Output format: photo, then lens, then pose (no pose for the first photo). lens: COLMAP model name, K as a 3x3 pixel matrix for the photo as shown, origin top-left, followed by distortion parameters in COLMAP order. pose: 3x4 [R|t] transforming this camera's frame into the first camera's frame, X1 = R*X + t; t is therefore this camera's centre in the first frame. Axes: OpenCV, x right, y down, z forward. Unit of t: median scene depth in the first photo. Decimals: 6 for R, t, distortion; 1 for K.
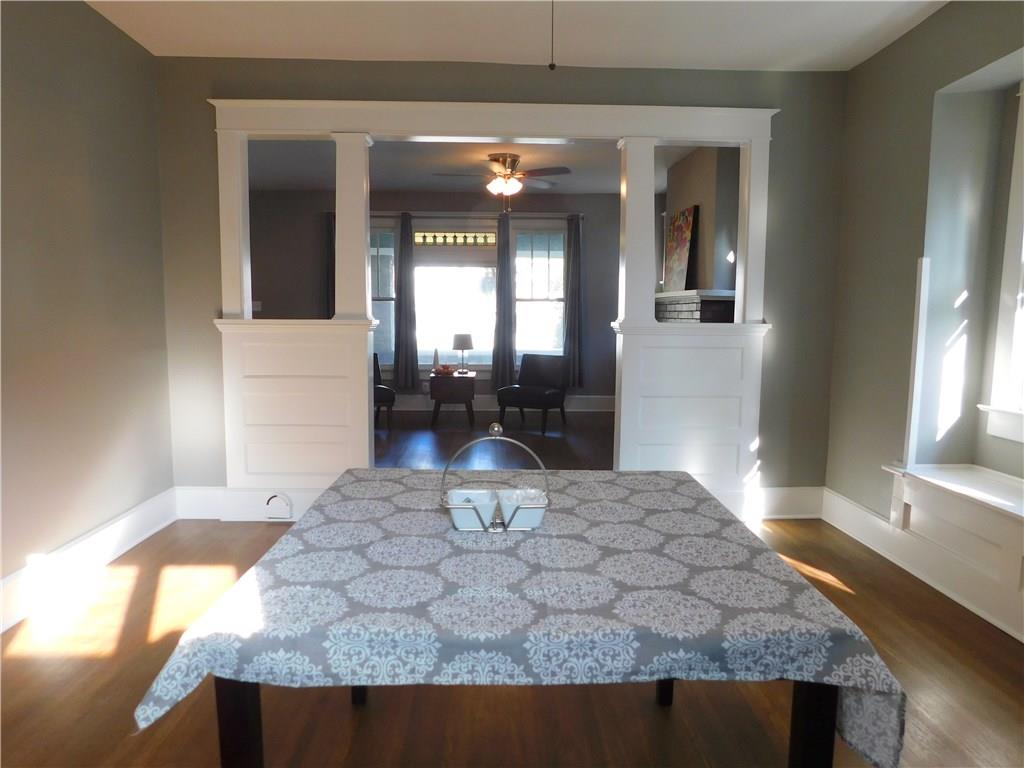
lens RADIAL K [[675.7, 0, 508.2], [0, 675.7, 385.2], [0, 0, 1]] dist [-0.061472, 0.050116]
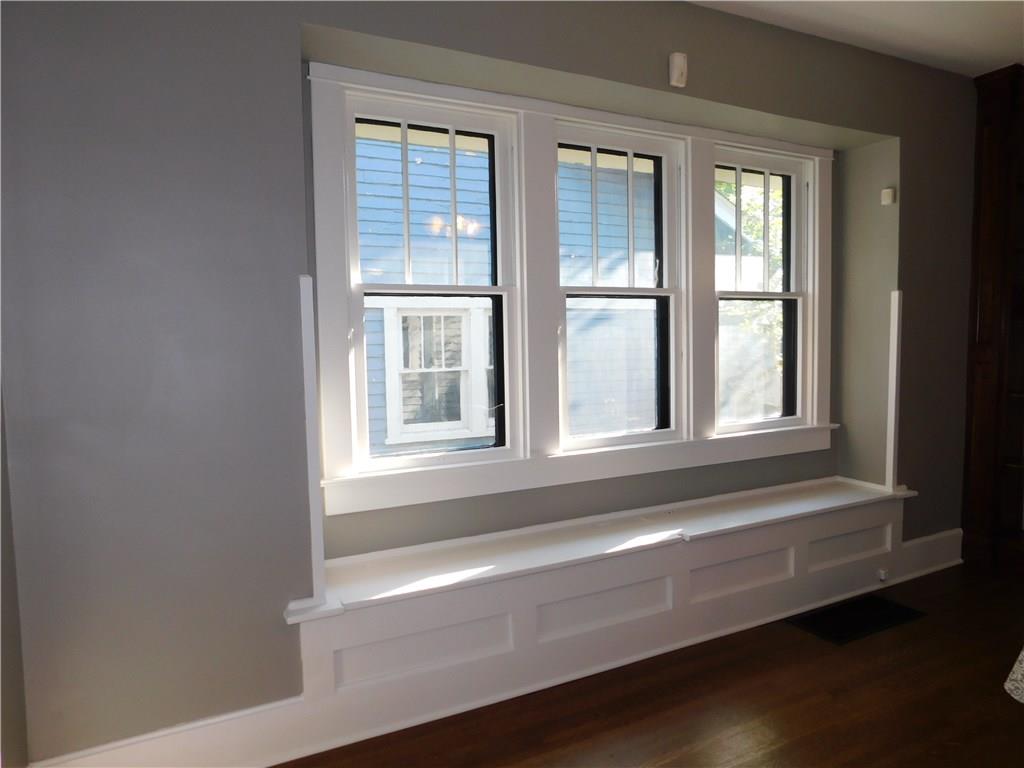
lens RADIAL K [[675.7, 0, 508.2], [0, 675.7, 385.2], [0, 0, 1]] dist [-0.061472, 0.050116]
pose [[-0.431626, -0.074004, 0.899012, -0.041968], [0.108424, 0.985147, 0.133150, -0.127679], [-0.895513, 0.154945, -0.417191, 0.921296]]
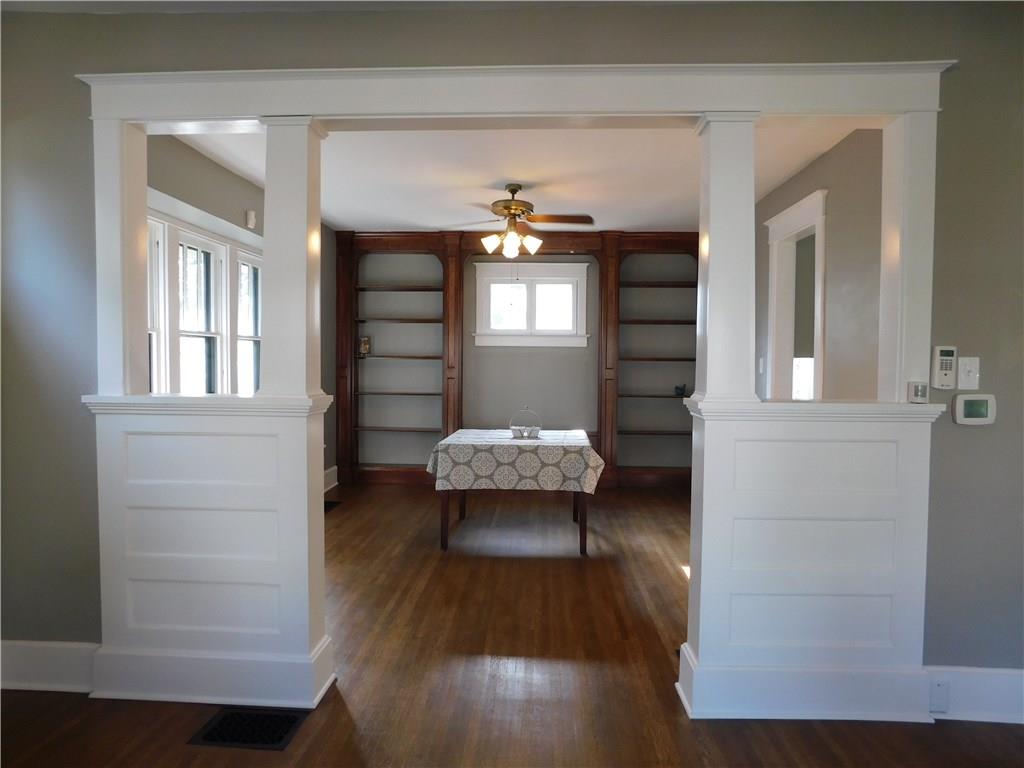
lens RADIAL K [[675.7, 0, 508.2], [0, 675.7, 385.2], [0, 0, 1]] dist [-0.061472, 0.050116]
pose [[-0.996847, -0.014417, 0.078030, -0.081333], [-0.003068, 0.989623, 0.143657, -0.205718], [-0.079291, 0.142965, -0.986547, 1.715374]]
